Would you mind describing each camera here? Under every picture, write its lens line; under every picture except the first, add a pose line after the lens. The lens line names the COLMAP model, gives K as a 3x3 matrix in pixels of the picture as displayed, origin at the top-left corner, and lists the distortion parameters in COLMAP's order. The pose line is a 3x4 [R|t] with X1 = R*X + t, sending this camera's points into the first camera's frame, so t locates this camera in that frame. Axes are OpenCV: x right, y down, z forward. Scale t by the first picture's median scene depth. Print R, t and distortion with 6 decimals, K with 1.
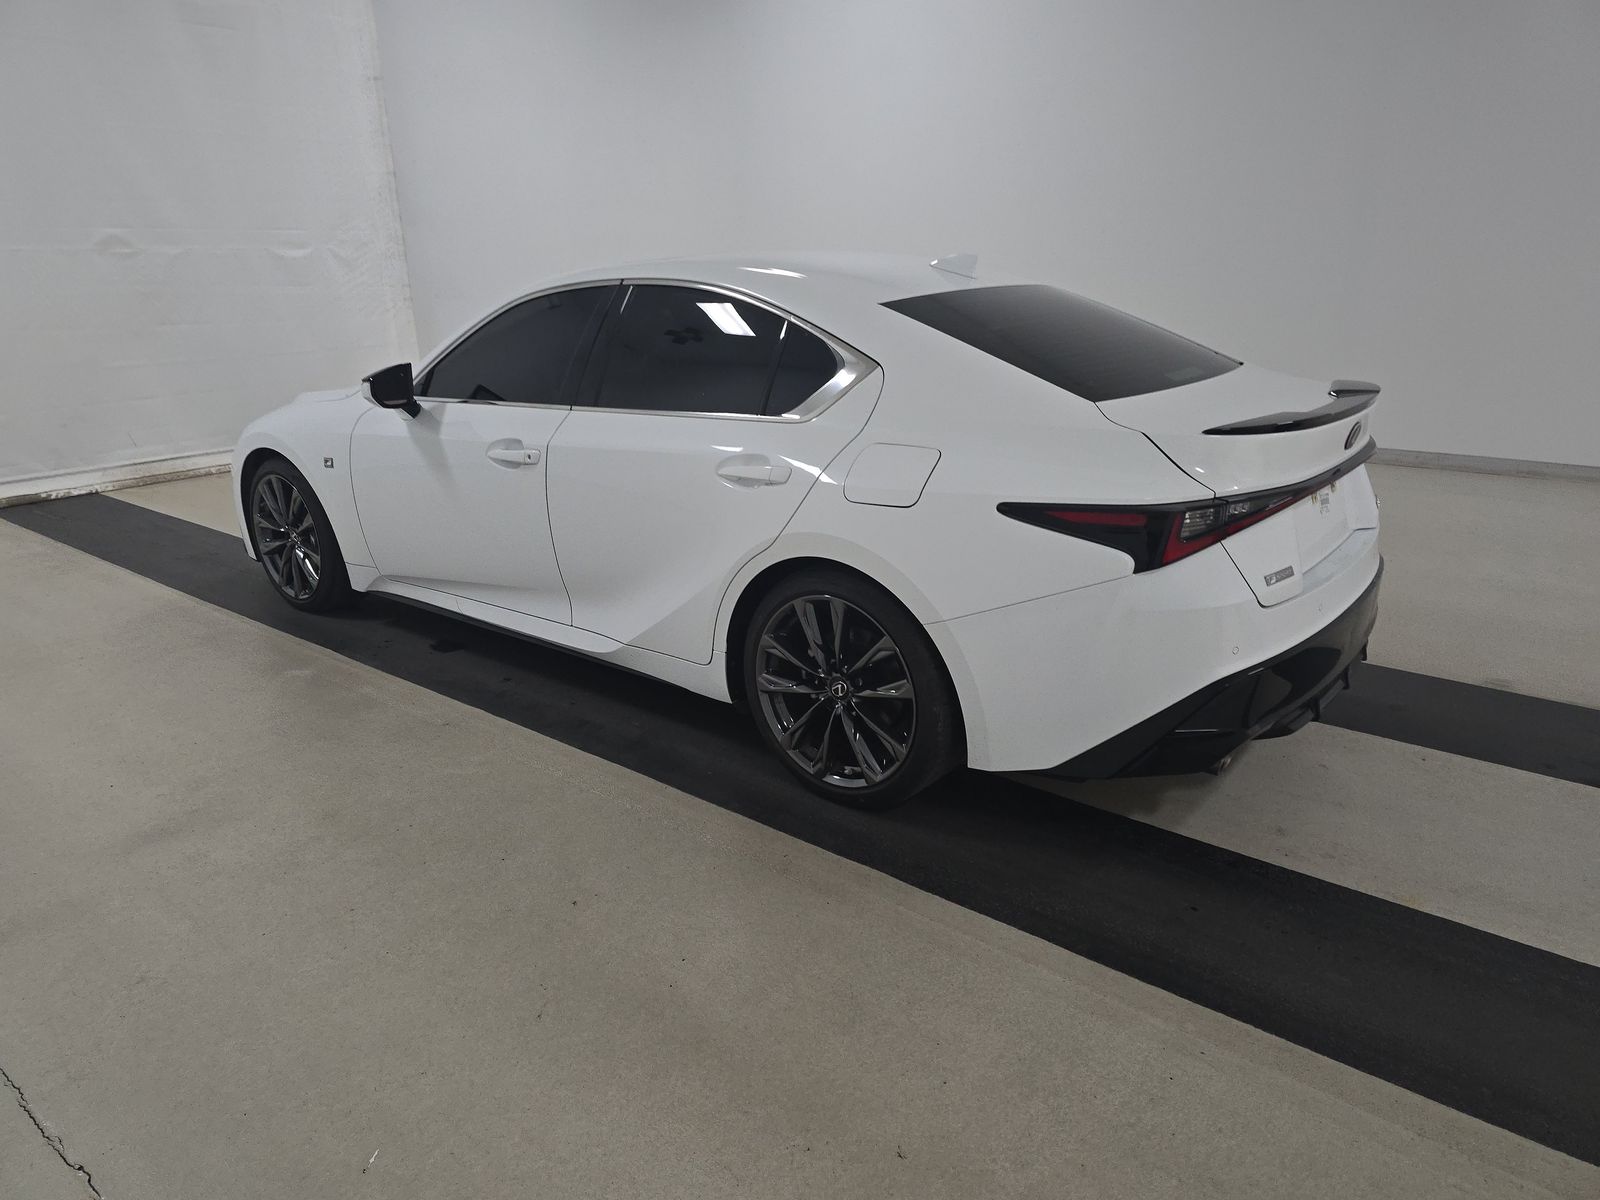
lens RADIAL K [[1080.3, 0, 803.7], [0, 1080.3, 600.0], [0, 0, 1]] dist [0.051497, -0.055227]
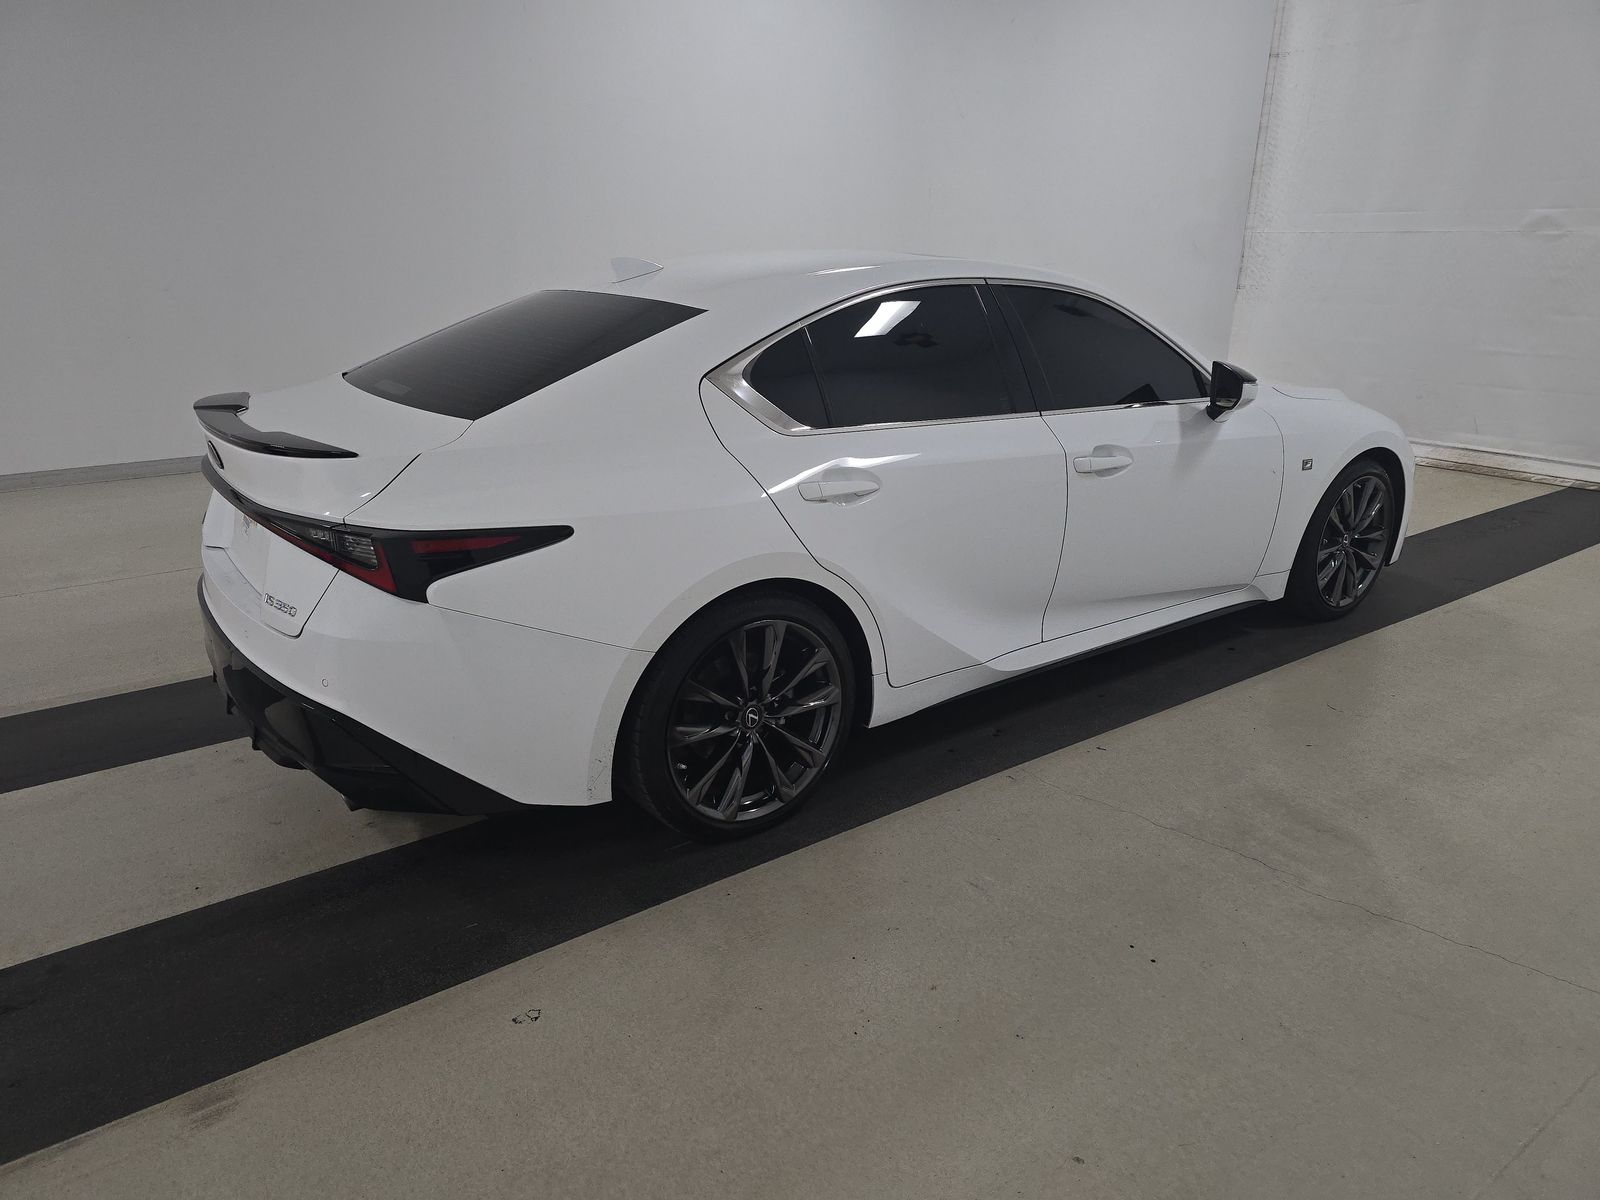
lens RADIAL K [[1080.3, 0, 803.7], [0, 1080.3, 600.0], [0, 0, 1]] dist [0.051497, -0.055227]
pose [[-0.277931, 0.313631, -0.907959, 0.494224], [-0.284318, 0.875991, 0.389619, -0.218874], [0.917561, 0.366437, -0.154294, 0.649432]]
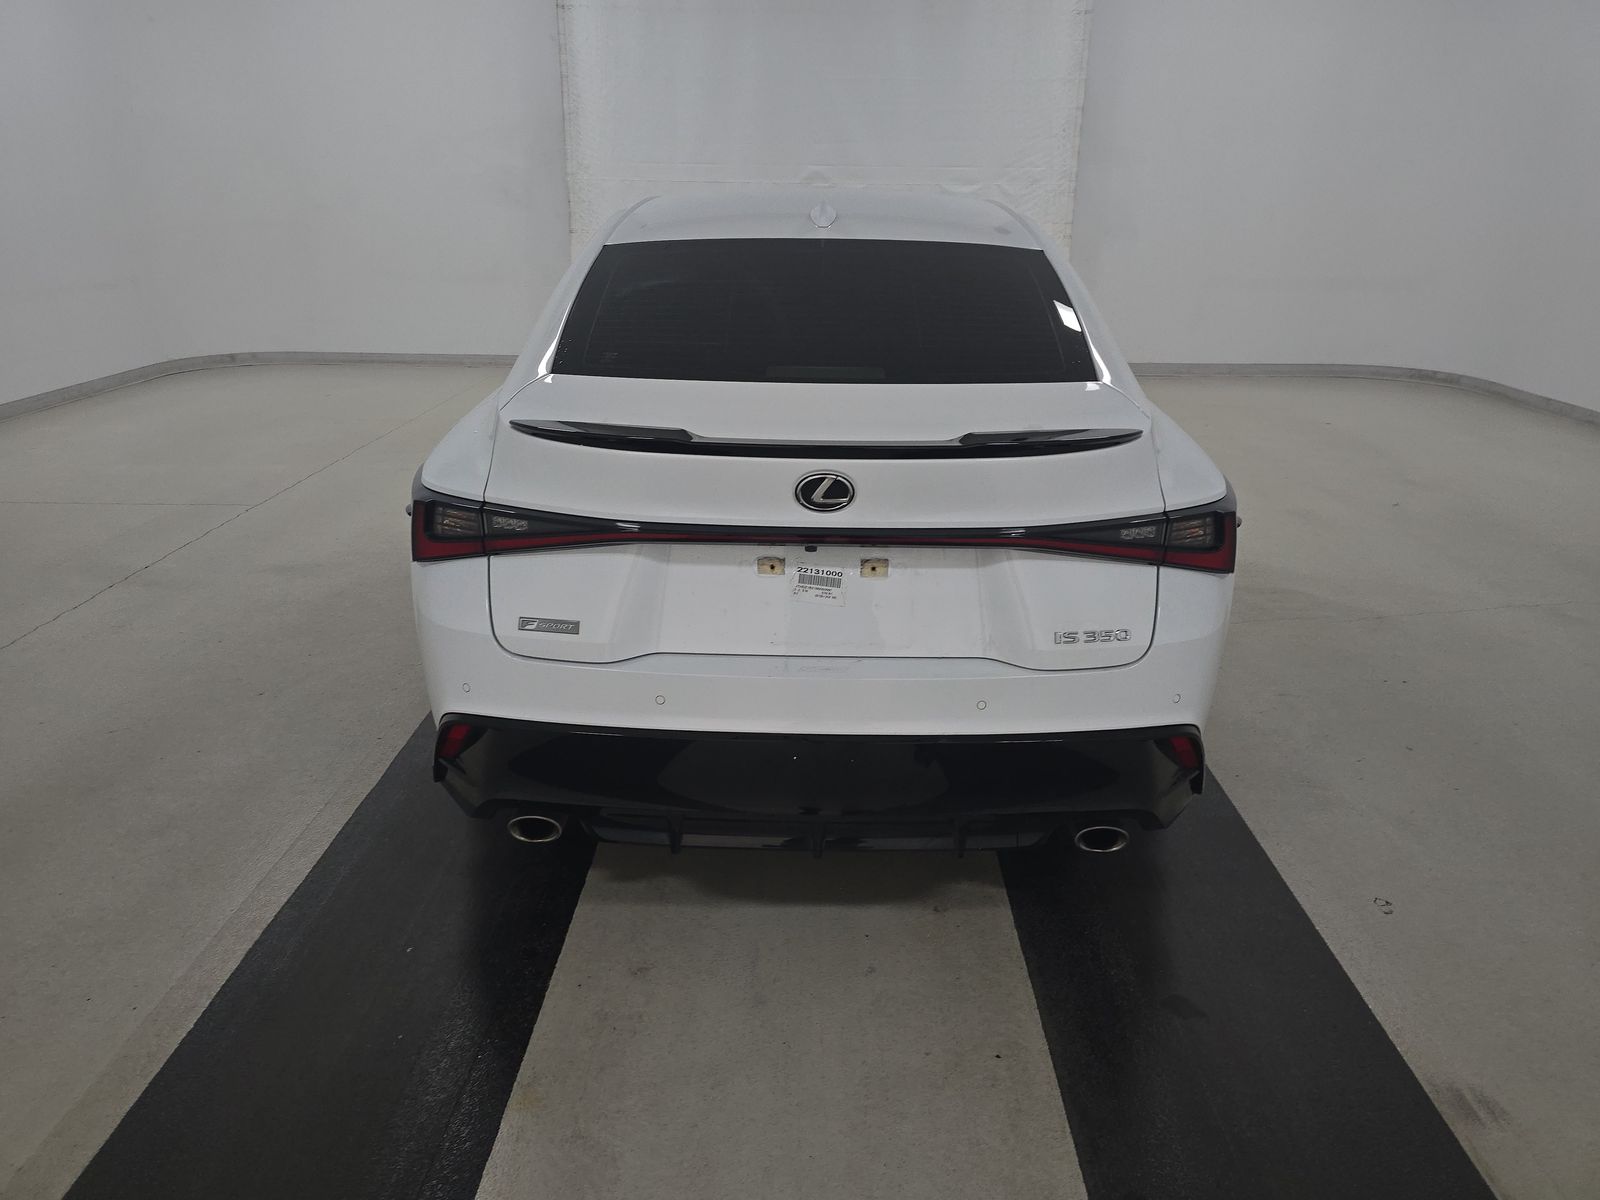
lens RADIAL K [[1080.3, 0, 803.7], [0, 1080.3, 600.0], [0, 0, 1]] dist [0.051497, -0.055227]
pose [[0.611418, 0.295445, -0.734084, 0.383540], [-0.257195, 0.951514, 0.168736, -0.074791], [0.748344, 0.085635, 0.657760, 0.217134]]
